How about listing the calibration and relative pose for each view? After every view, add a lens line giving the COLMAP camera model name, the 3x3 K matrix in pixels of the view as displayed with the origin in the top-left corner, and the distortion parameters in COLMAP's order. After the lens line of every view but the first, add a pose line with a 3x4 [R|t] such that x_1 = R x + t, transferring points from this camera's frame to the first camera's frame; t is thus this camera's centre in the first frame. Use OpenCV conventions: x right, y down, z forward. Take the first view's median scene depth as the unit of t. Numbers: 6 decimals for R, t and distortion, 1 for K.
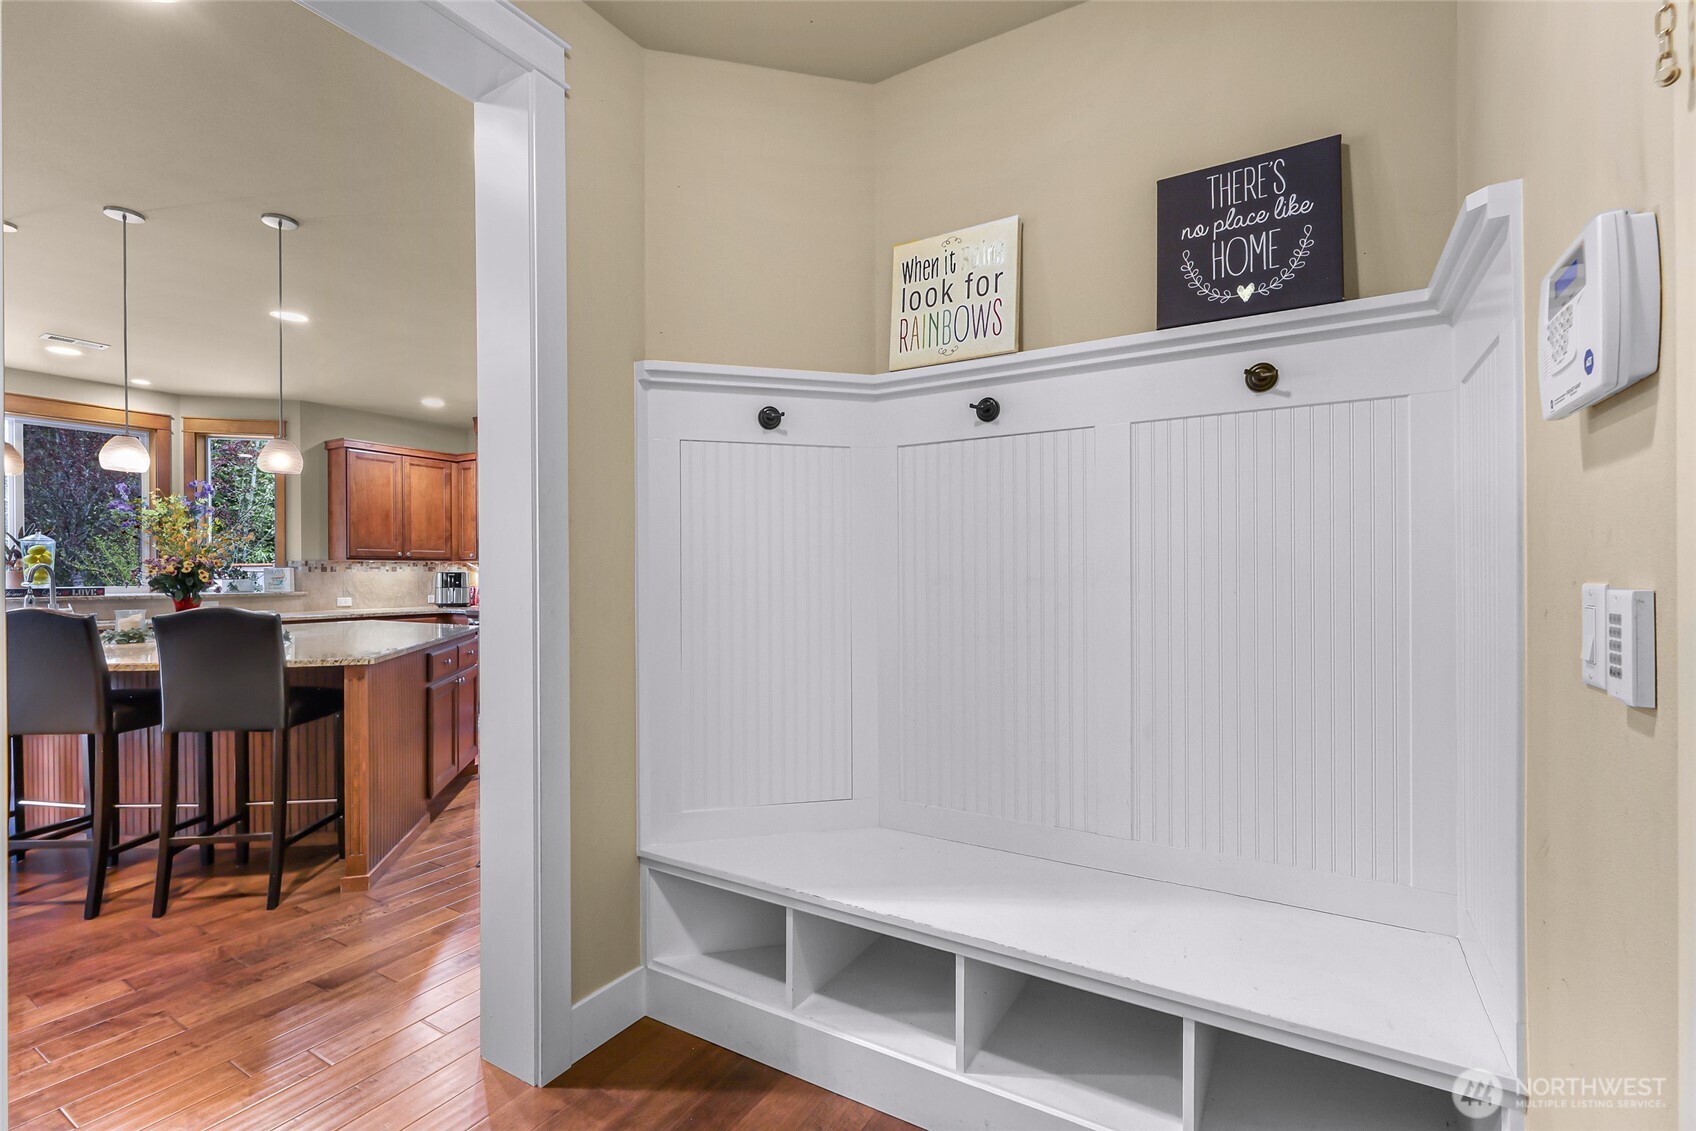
lens RADIAL K [[739.4, 0, 841.2], [0, 739.4, 573.1], [0, 0, 1]] dist [-0.001188, 0.000108]
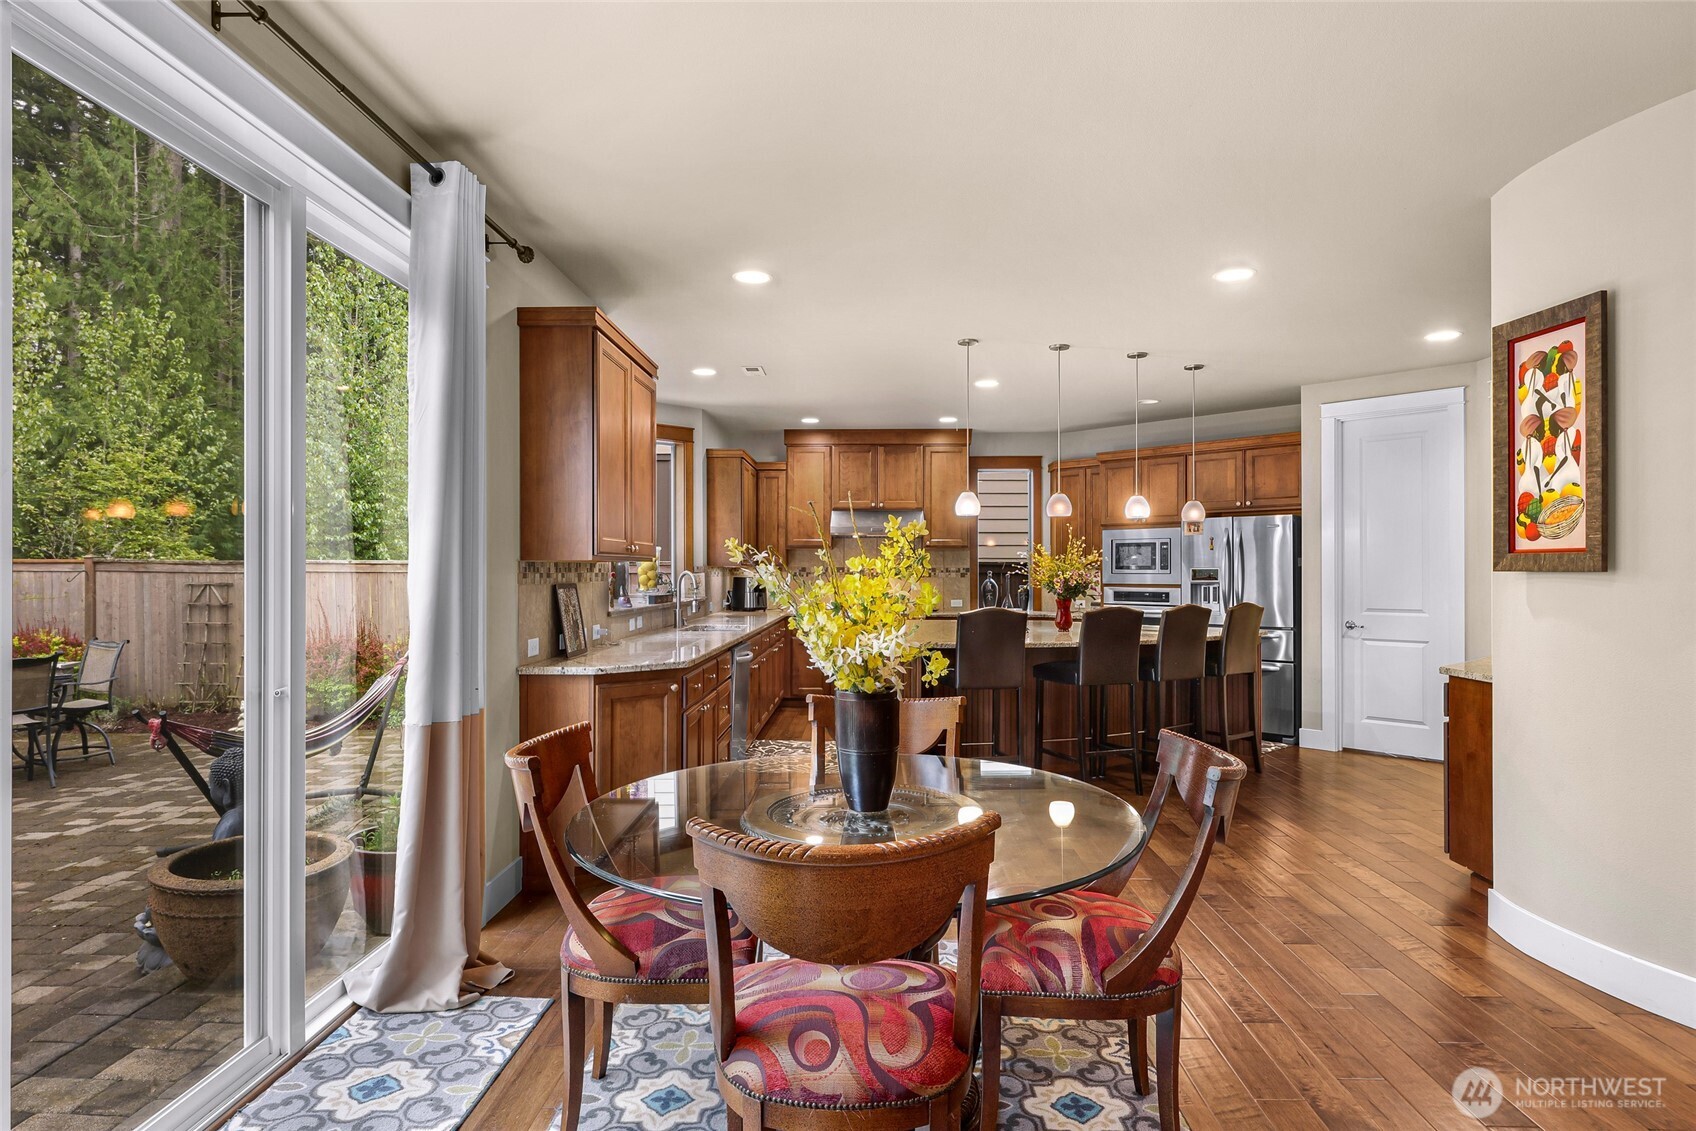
lens RADIAL K [[928.0, 0, 836.2], [0, 928.0, 565.2], [0, 0, 1]] dist [0.002704, 0.000122]
pose [[0.878786, 0.007569, 0.477155, -1.155561], [-0.003612, 0.999951, -0.009209, -0.007384], [-0.477201, 0.006370, 0.878771, -0.204943]]
